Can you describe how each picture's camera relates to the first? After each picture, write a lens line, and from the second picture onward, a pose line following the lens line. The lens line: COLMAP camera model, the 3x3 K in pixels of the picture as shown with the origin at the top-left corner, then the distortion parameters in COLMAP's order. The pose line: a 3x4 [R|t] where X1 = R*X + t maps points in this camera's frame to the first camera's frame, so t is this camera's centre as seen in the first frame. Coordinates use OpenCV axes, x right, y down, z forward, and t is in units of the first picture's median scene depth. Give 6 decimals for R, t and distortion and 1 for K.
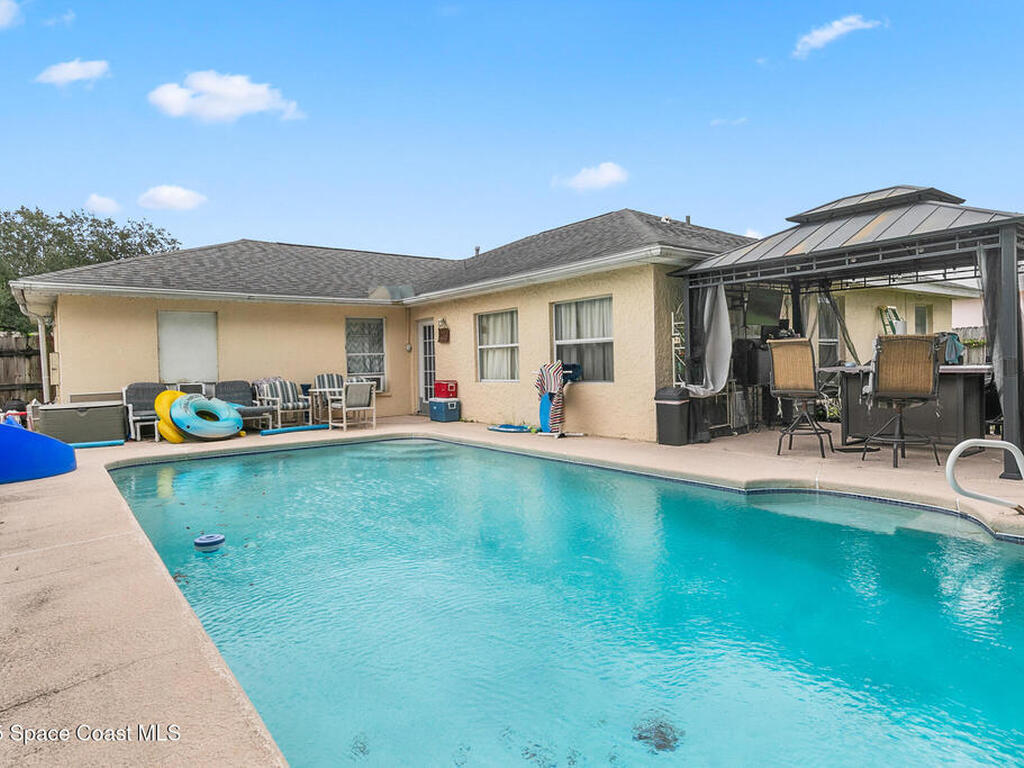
lens RADIAL K [[607.1, 0, 512.0], [0, 607.1, 384.0], [0, 0, 1]] dist [0.005099, -0.000061]
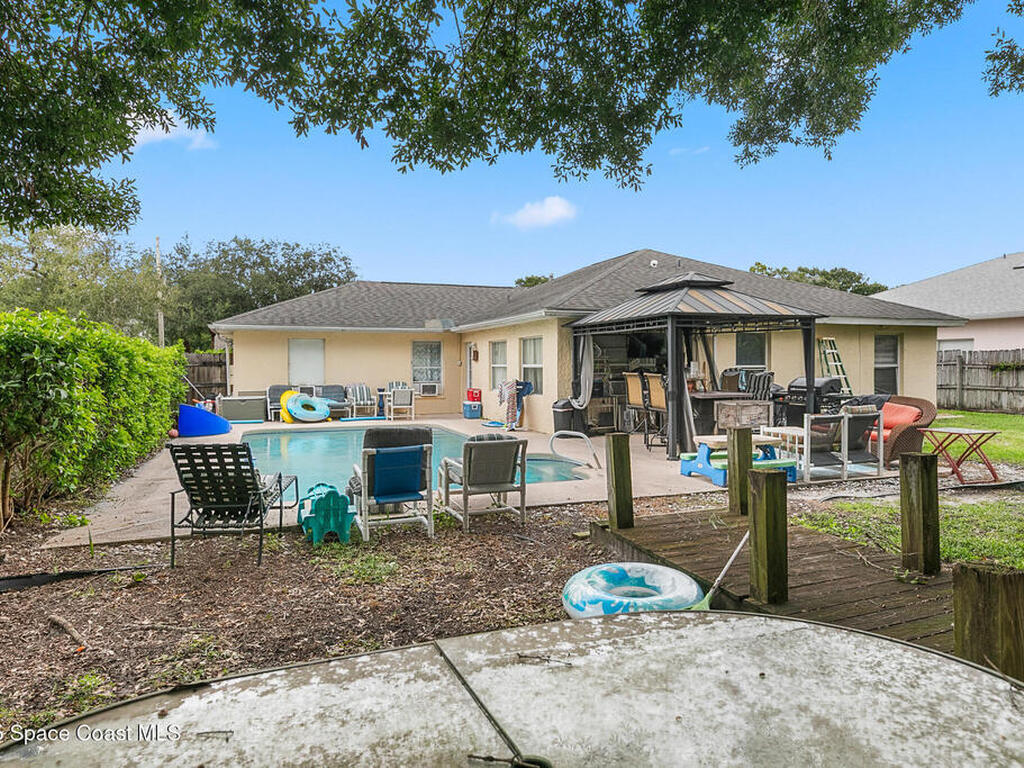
lens RADIAL K [[640.6, 0, 512.0], [0, 640.6, 384.0], [0, 0, 1]] dist [0.000154, 0.000118]
pose [[0.961417, 0.028278, -0.273637, 0.400047], [-0.028242, 0.999593, 0.004074, -0.026672], [0.273641, 0.003811, 0.961824, -0.402142]]
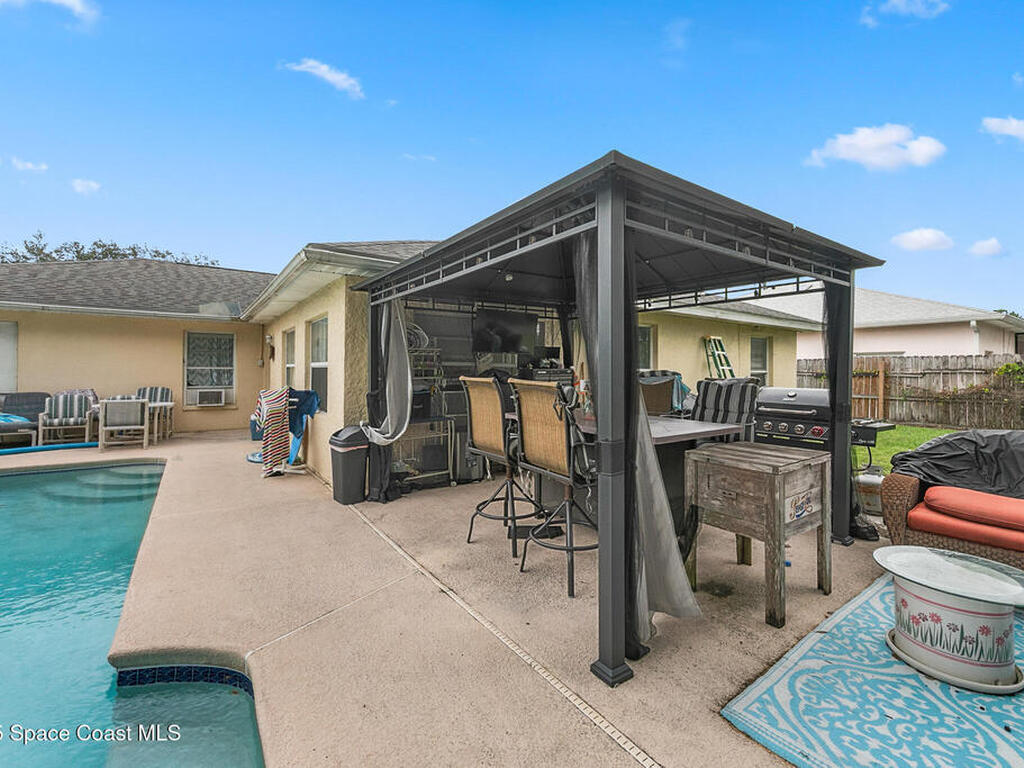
lens RADIAL K [[454.7, 0, 512.0], [0, 454.7, 384.0], [0, 0, 1]] dist [-0.001157, -0.000124]
pose [[0.999224, 0.032221, -0.022654, 0.336550], [-0.032362, 0.999459, -0.005873, -0.039416], [0.022453, 0.006602, 0.999726, 0.279375]]
